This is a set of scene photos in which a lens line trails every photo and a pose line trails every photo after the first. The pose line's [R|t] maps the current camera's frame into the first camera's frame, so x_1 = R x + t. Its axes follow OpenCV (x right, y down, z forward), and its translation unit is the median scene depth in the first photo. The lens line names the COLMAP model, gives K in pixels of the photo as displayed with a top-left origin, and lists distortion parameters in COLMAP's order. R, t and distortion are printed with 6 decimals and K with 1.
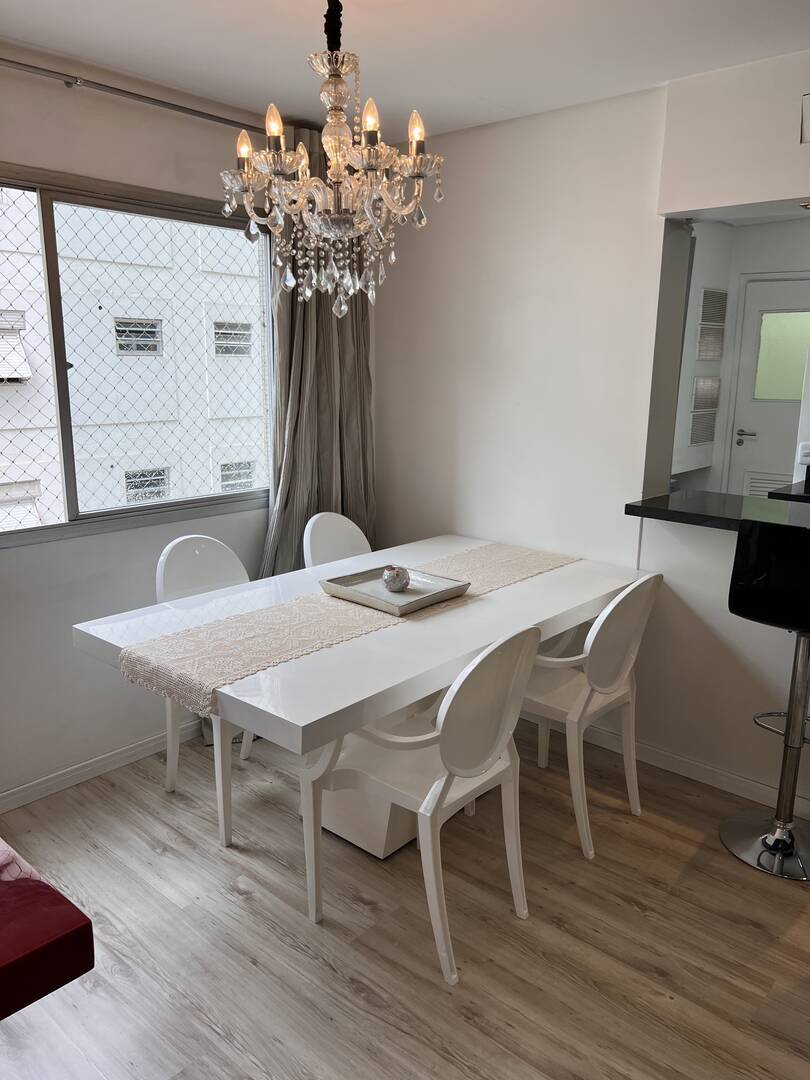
lens RADIAL K [[825.0, 0, 405.0], [0, 825.0, 540.0], [0, 0, 1]] dist [0.005811, 0.004104]
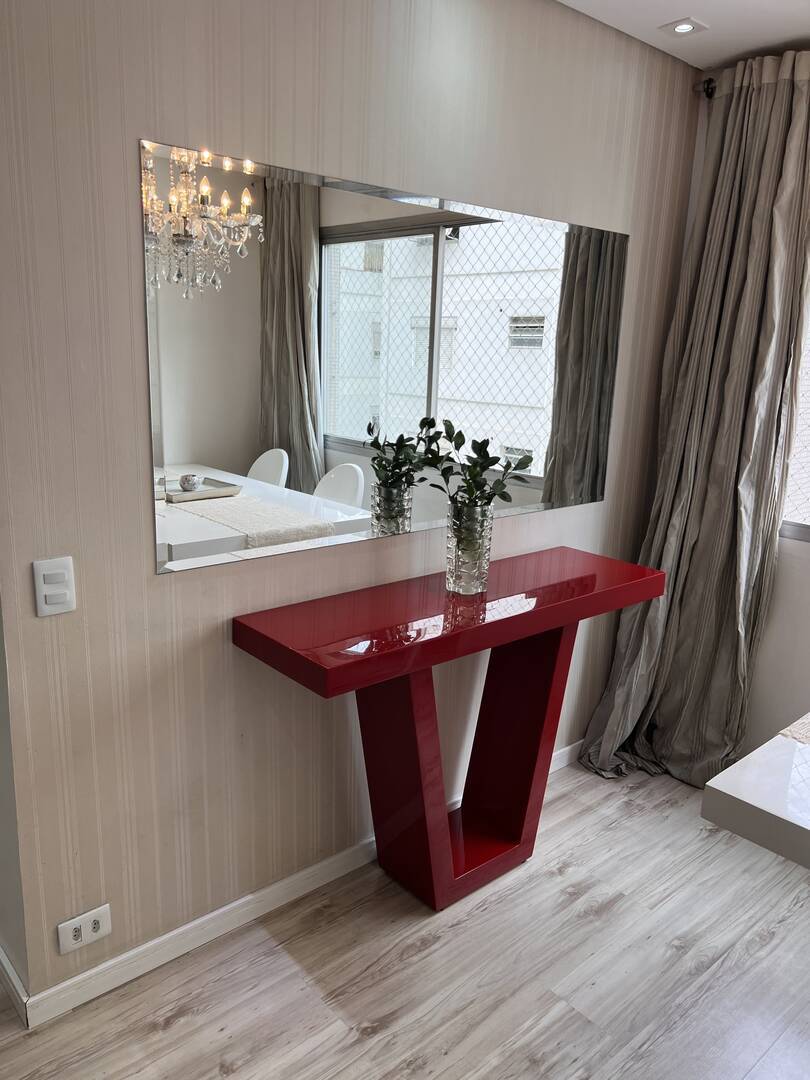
lens RADIAL K [[825.0, 0, 405.0], [0, 825.0, 540.0], [0, 0, 1]] dist [0.005811, 0.004104]
pose [[-0.125713, 0.220570, -0.967236, 0.917081], [-0.212913, 0.946254, 0.243458, -0.213488], [0.968950, 0.236542, -0.071995, 0.983894]]
